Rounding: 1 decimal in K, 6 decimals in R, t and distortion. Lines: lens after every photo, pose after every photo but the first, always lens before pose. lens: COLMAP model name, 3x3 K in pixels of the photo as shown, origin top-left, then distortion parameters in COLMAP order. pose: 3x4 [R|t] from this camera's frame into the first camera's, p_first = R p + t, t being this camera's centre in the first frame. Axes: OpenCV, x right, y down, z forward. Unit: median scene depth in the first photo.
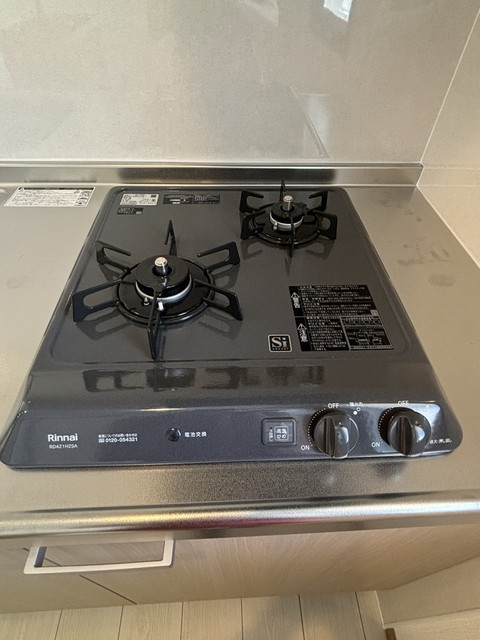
lens RADIAL K [[368.1, 0, 237.8], [0, 368.1, 319.1], [0, 0, 1]] dist [0.003061, -0.003537]
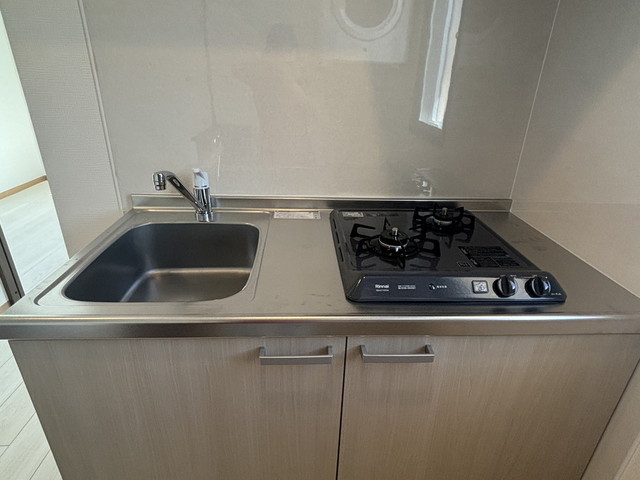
lens RADIAL K [[368.1, 0, 318.5], [0, 368.1, 238.7], [0, 0, 1]] dist [0.003061, -0.003537]
pose [[0.999977, 0.002695, -0.006223, -0.497652], [-0.004881, 0.923090, -0.384553, 0.534871], [0.004708, 0.384575, 0.923082, -0.665023]]
